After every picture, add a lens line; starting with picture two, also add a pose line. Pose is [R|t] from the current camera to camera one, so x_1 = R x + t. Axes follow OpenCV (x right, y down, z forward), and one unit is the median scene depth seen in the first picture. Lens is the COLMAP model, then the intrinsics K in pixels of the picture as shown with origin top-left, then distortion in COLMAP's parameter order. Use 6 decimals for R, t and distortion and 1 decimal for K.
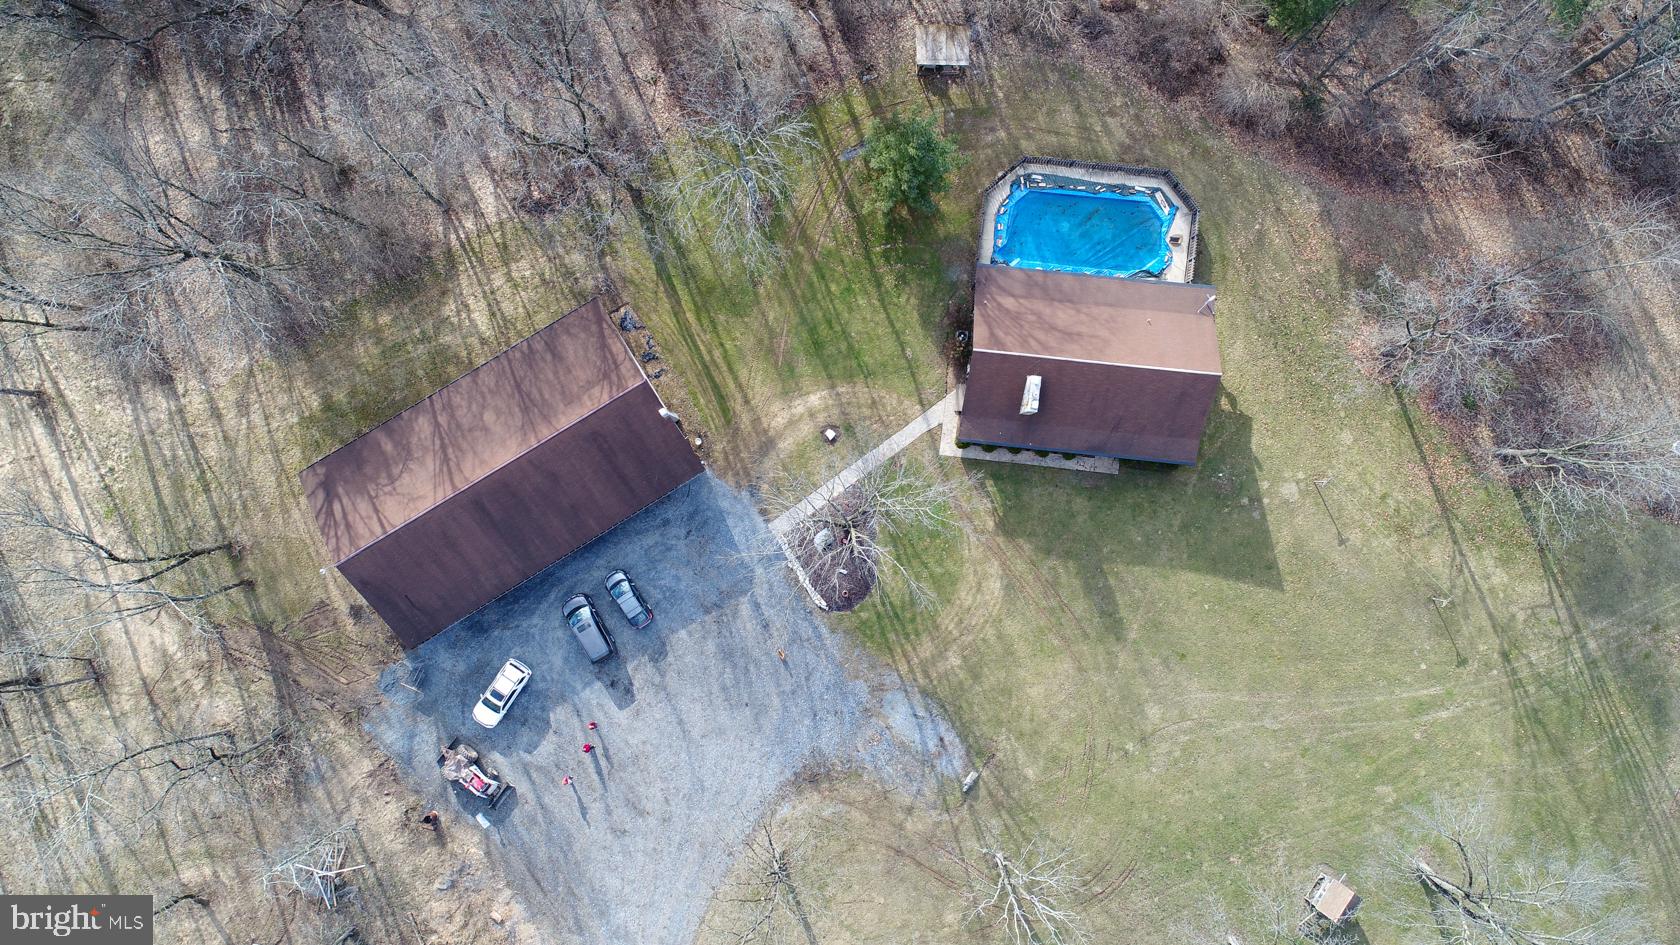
lens RADIAL K [[1084.7, 0, 840.0], [0, 1084.7, 472.5], [0, 0, 1]] dist [0.174477, -0.165244]
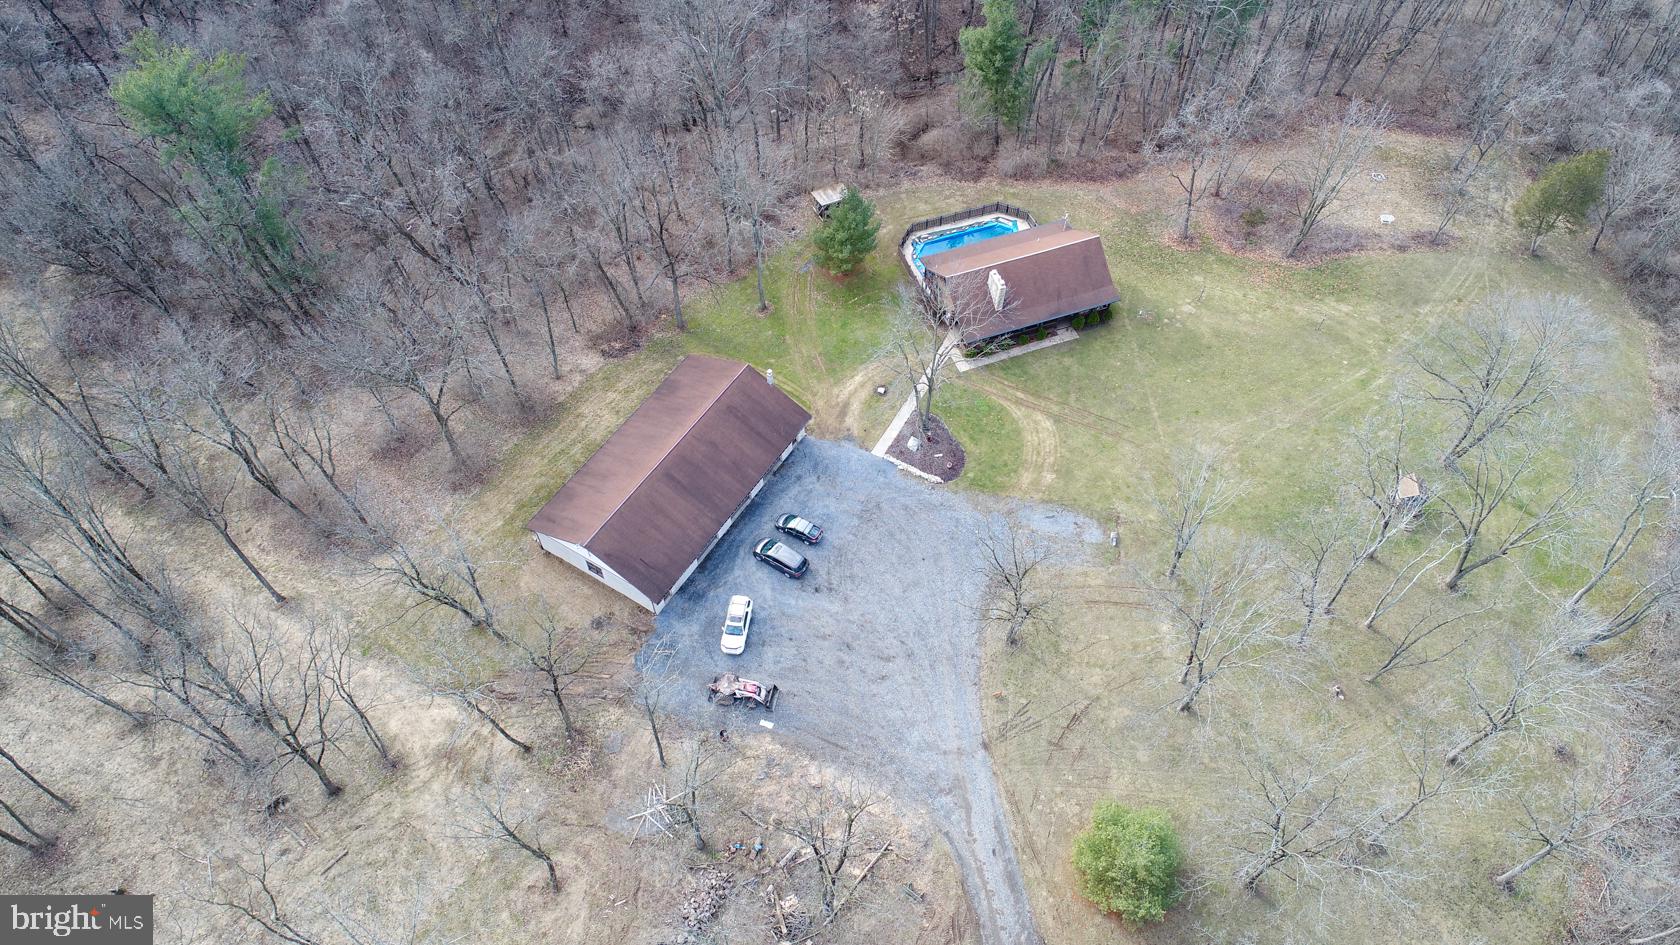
lens RADIAL K [[1084.7, 0, 840.0], [0, 1084.7, 472.5], [0, 0, 1]] dist [0.174477, -0.165244]
pose [[0.898488, -0.365179, 0.243646, -0.429913], [0.438966, 0.740766, -0.508501, 0.718368], [0.005209, 0.563835, 0.825871, -0.053945]]
